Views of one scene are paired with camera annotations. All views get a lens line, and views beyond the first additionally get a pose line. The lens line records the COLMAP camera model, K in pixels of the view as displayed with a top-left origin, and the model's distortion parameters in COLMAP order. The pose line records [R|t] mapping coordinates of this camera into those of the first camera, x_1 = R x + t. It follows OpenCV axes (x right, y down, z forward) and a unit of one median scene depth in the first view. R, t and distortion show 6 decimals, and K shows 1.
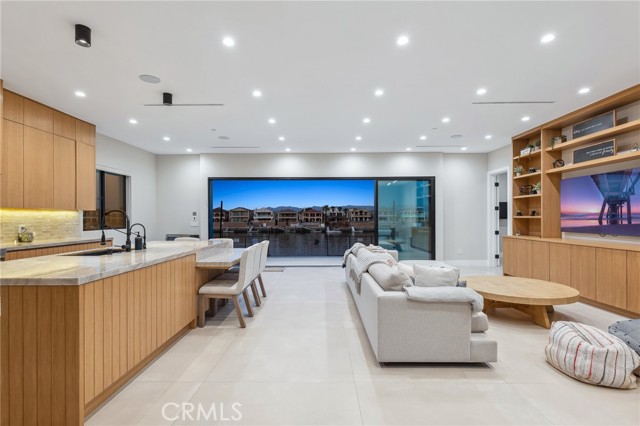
lens RADIAL K [[306.4, 0, 315.2], [0, 306.4, 219.4], [0, 0, 1]] dist [0.002893, 0.000342]
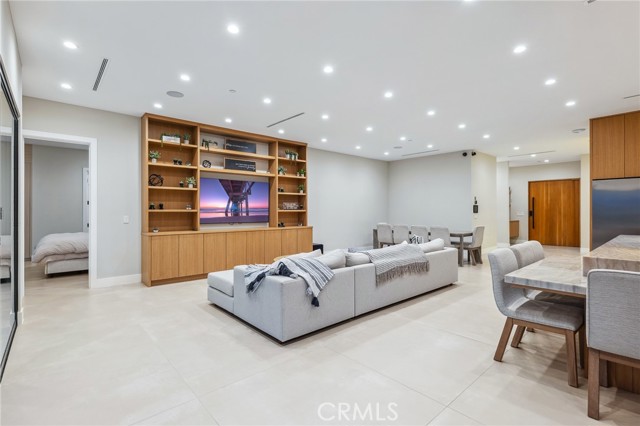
lens RADIAL K [[306.4, 0, 319.5], [0, 306.4, 211.2], [0, 0, 1]] dist [0.002893, 0.000342]
pose [[-0.679290, 0.002908, 0.733864, -0.387269], [0.007188, 0.999971, 0.002691, -0.007402], [-0.733834, 0.007104, -0.679291, 1.771268]]
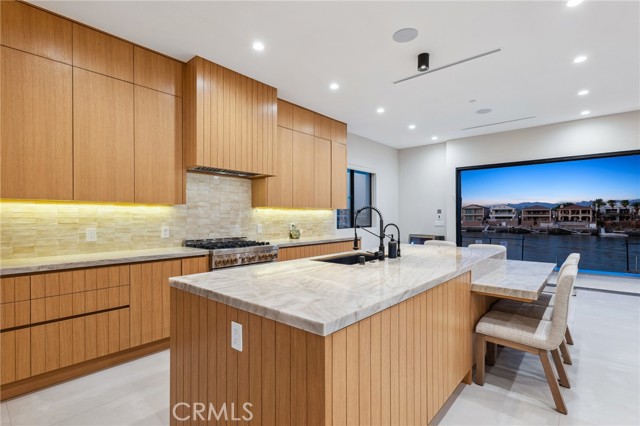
lens RADIAL K [[306.4, 0, 322.3], [0, 306.4, 217.5], [0, 0, 1]] dist [0.002893, 0.000342]
pose [[0.765168, 0.001868, -0.643828, -0.169931], [-0.001980, 0.999998, 0.000549, -0.002029], [0.643827, 0.000855, 0.765170, 0.234571]]
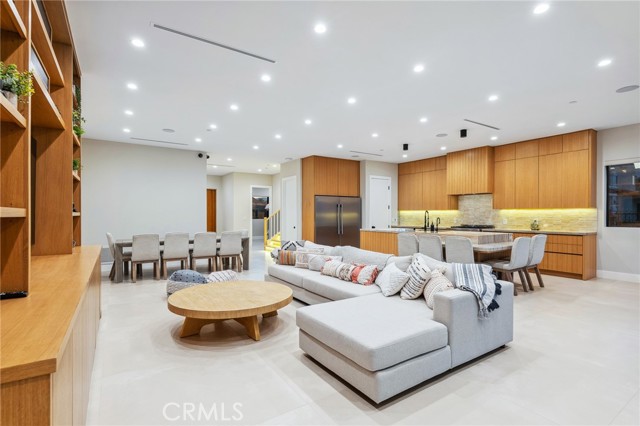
lens RADIAL K [[306.4, 0, 319.5], [0, 306.4, 211.5], [0, 0, 1]] dist [0.002893, 0.000342]
pose [[-0.819267, -0.005258, -0.573389, 0.862836], [-0.002092, 0.999979, -0.006180, -0.007848], [0.573409, -0.003863, -0.819260, 1.700835]]
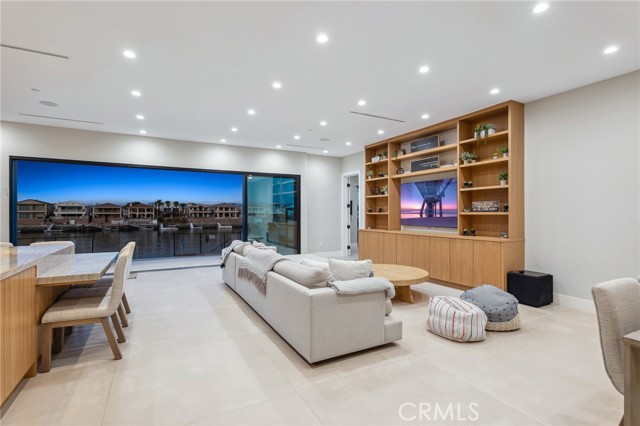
lens RADIAL K [[306.4, 0, 314.8], [0, 306.4, 212.9], [0, 0, 1]] dist [0.002893, 0.000342]
pose [[0.875961, 0.003672, 0.482368, -0.143780], [0.000144, 0.999969, -0.007874, -0.000077], [-0.482382, 0.006967, 0.875933, 0.083739]]
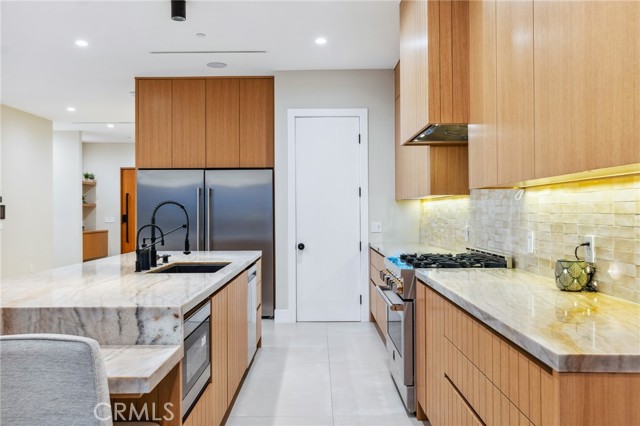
lens RADIAL K [[537.3, 0, 319.9], [0, 537.3, 211.7], [0, 0, 1]] dist [-0.000296, -0.000081]
pose [[-0.999914, 0.005036, -0.012148, -0.707978], [0.005017, 0.999986, 0.001588, -0.005561], [0.012156, 0.001527, -0.999925, 1.579641]]
